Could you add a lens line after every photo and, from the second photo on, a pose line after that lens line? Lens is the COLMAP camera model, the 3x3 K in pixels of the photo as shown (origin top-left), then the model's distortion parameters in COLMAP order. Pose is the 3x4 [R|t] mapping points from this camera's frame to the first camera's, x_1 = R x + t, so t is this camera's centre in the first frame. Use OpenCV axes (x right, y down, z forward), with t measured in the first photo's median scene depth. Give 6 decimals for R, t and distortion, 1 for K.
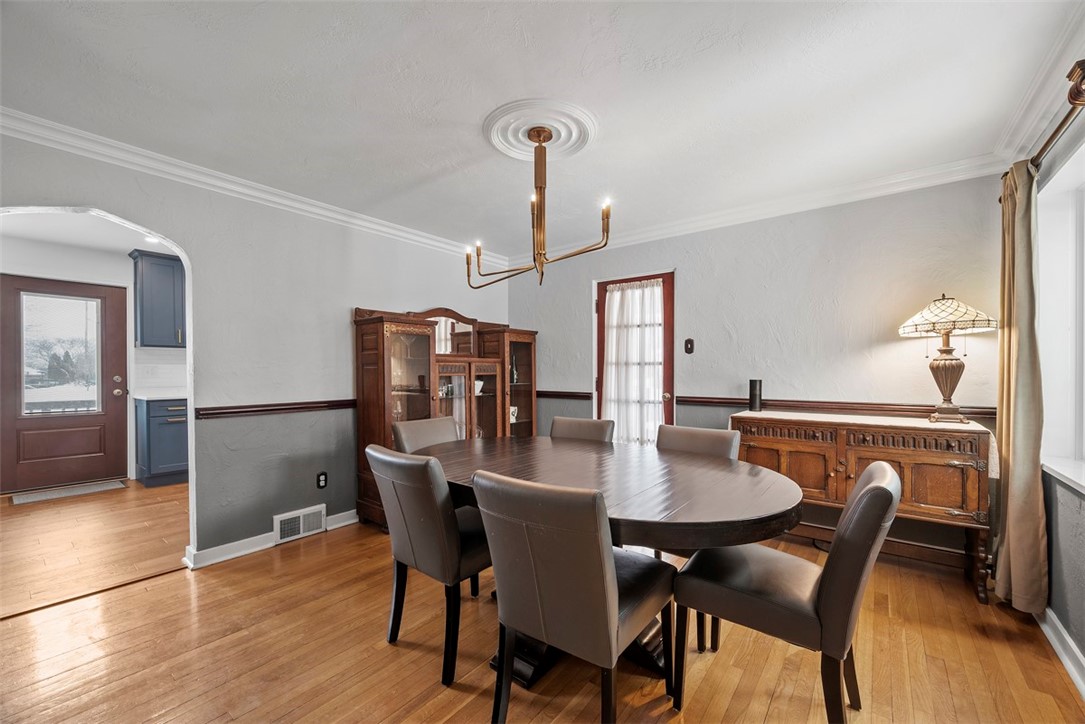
lens RADIAL K [[433.0, 0, 539.8], [0, 433.0, 376.9], [0, 0, 1]] dist [-0.000422, 0.000096]
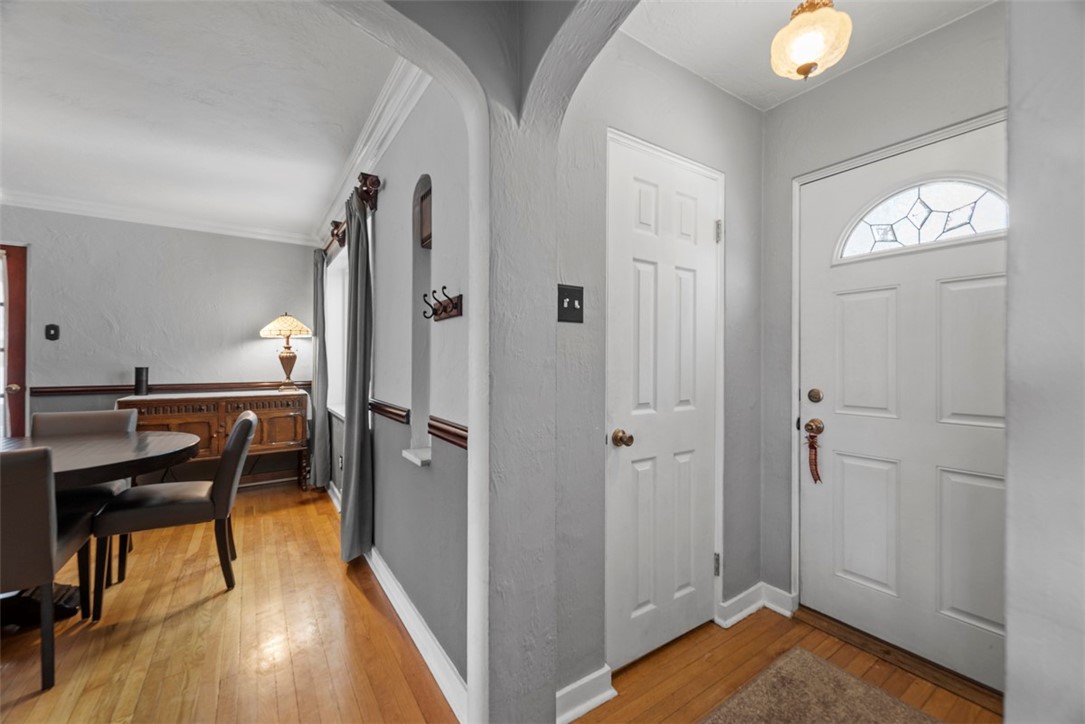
lens RADIAL K [[437.4, 0, 551.8], [0, 437.4, 357.3], [0, 0, 1]] dist [-0.000999, -0.000066]
pose [[0.298800, 0.009669, 0.954267, -0.334243], [0.010883, 0.999849, -0.013539, 0.010222], [-0.954254, 0.014431, 0.298650, -0.441449]]
